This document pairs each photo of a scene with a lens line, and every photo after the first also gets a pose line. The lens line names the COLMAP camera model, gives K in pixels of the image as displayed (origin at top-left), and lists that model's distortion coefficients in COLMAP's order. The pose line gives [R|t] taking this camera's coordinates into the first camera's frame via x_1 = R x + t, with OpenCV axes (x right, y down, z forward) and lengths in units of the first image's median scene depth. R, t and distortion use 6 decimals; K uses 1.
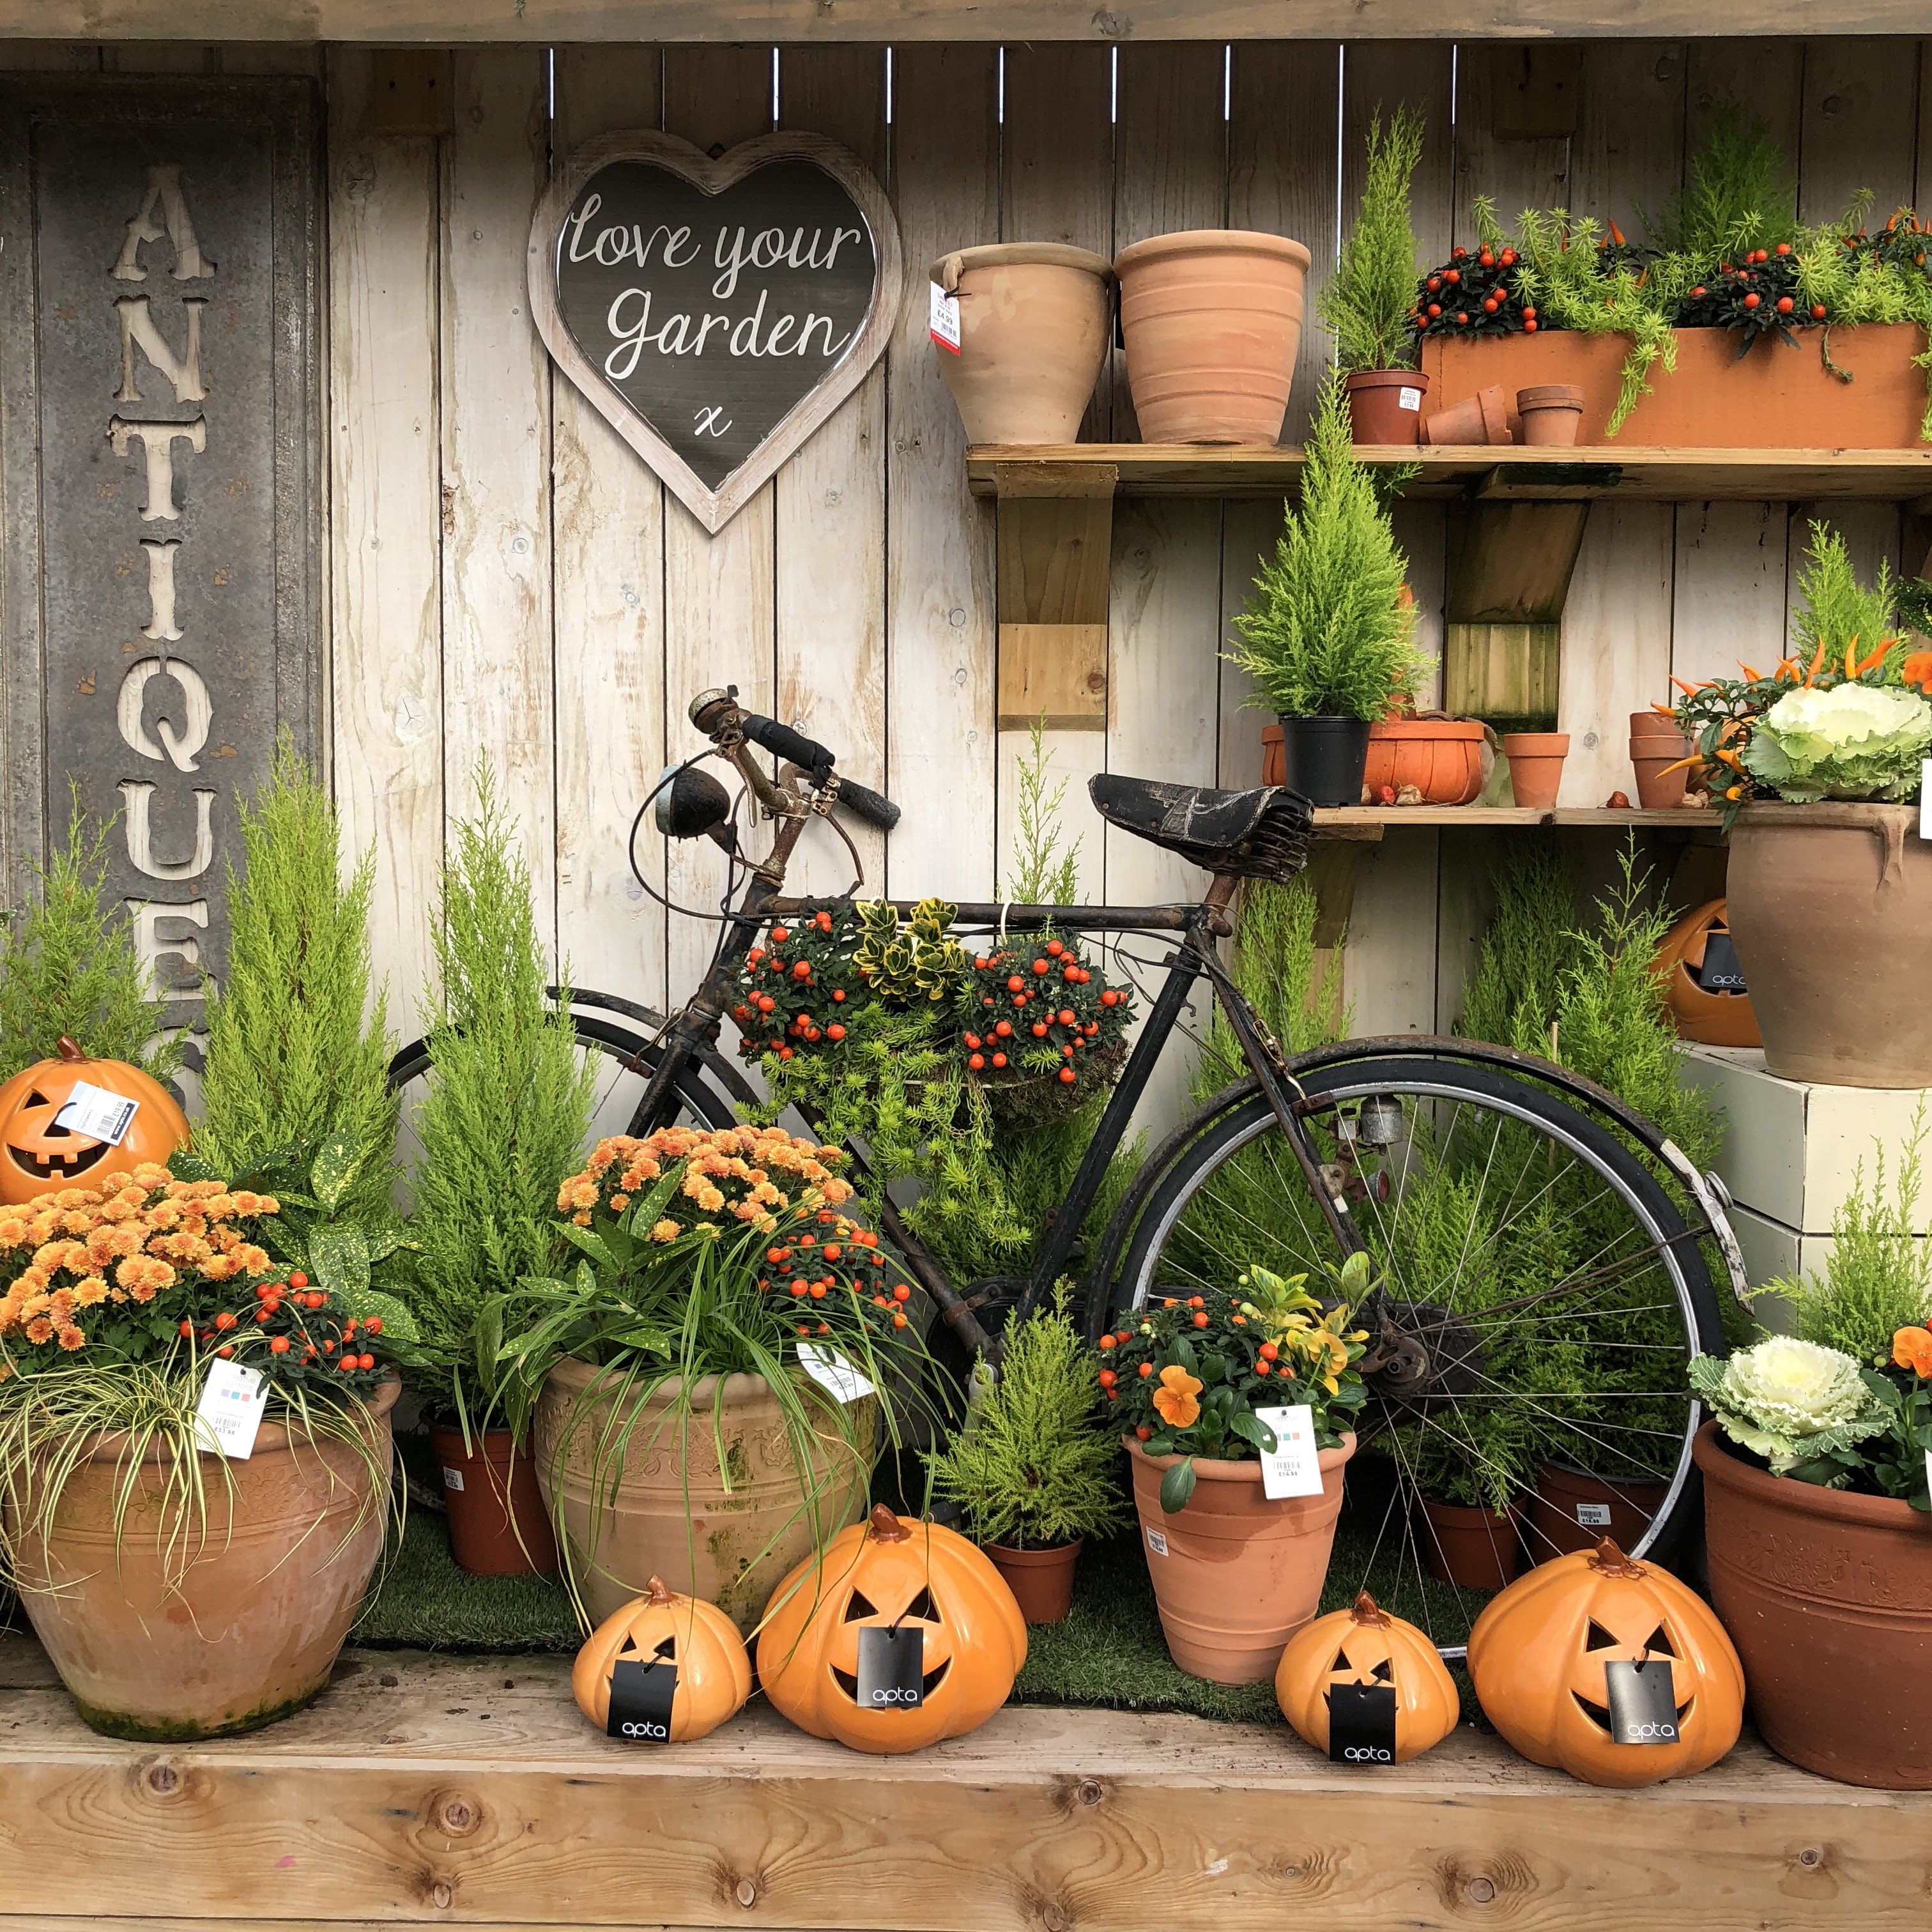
lens RADIAL K [[2827.8, 0, 966.0], [0, 2827.8, 966.0], [0, 0, 1]] dist [0.003277, -0.117539]
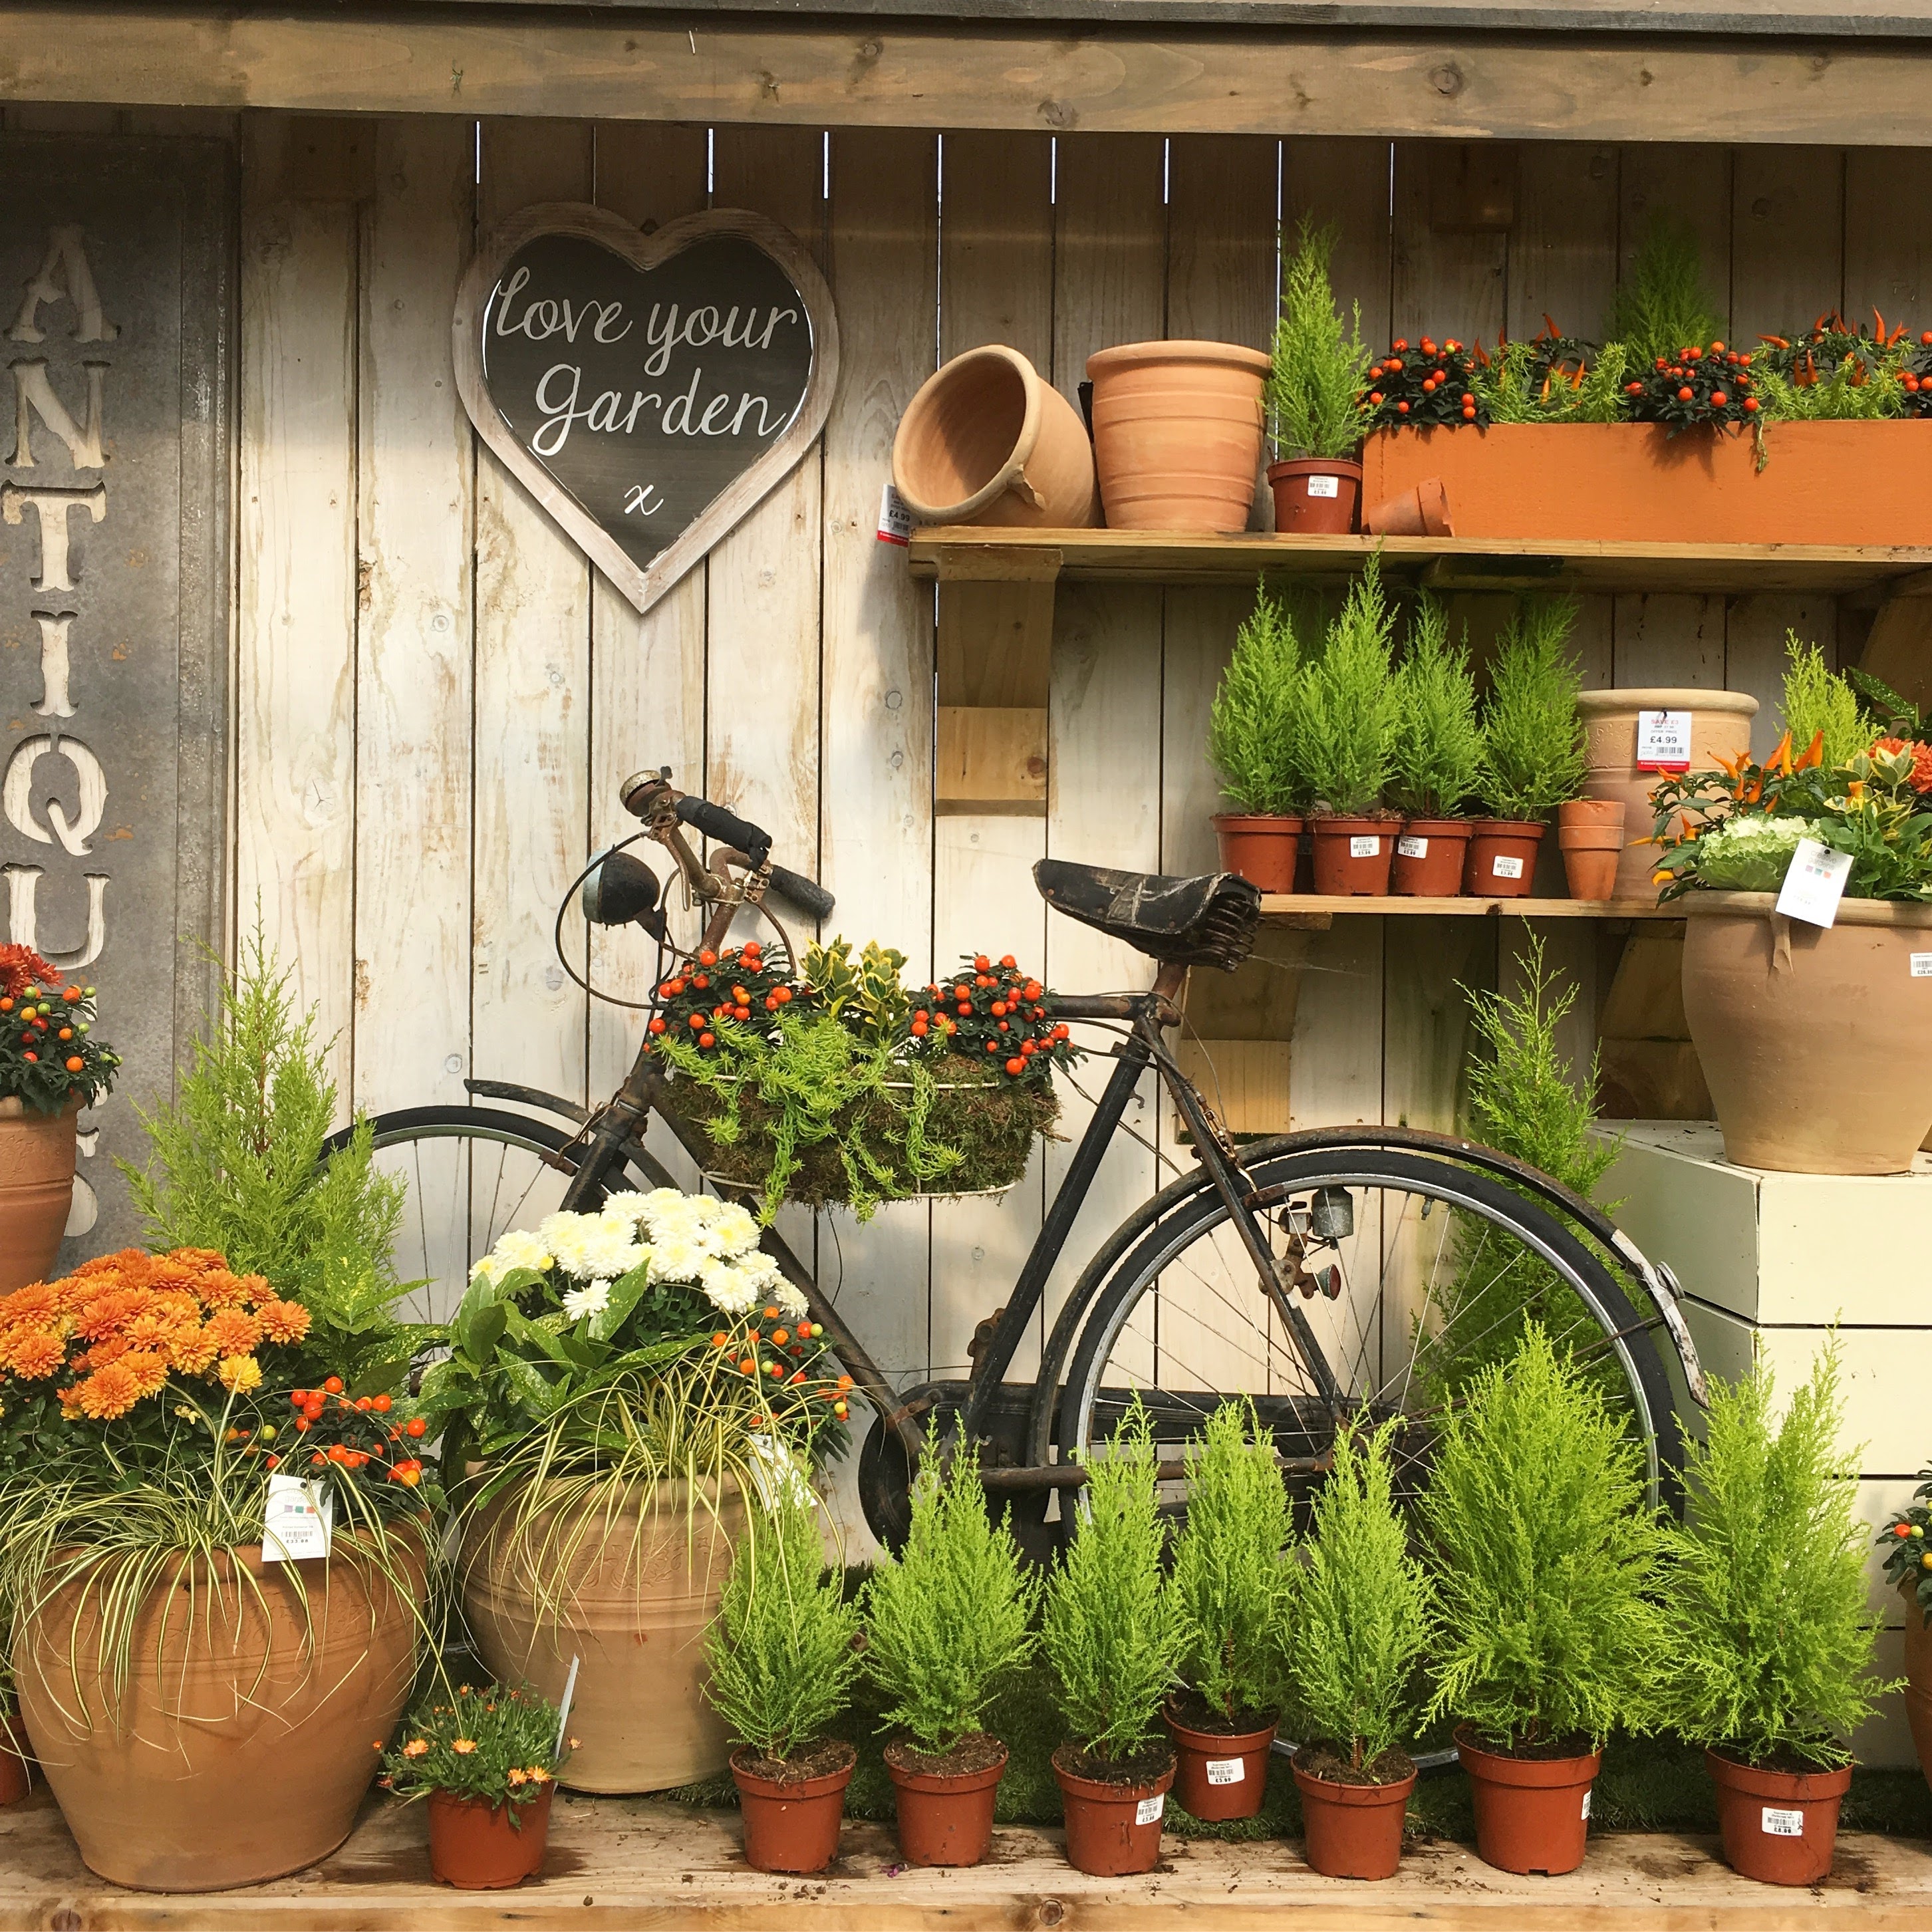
lens RADIAL K [[2212.3, 0, 966.1], [0, 2212.3, 895.5], [0, 0, 1]] dist [0.000049, -0.007153]
pose [[0.994100, 0.003581, 0.108407, -0.061275], [0.003719, 0.997742, -0.067058, -0.004179], [-0.108402, 0.067066, 0.991842, 0.238399]]
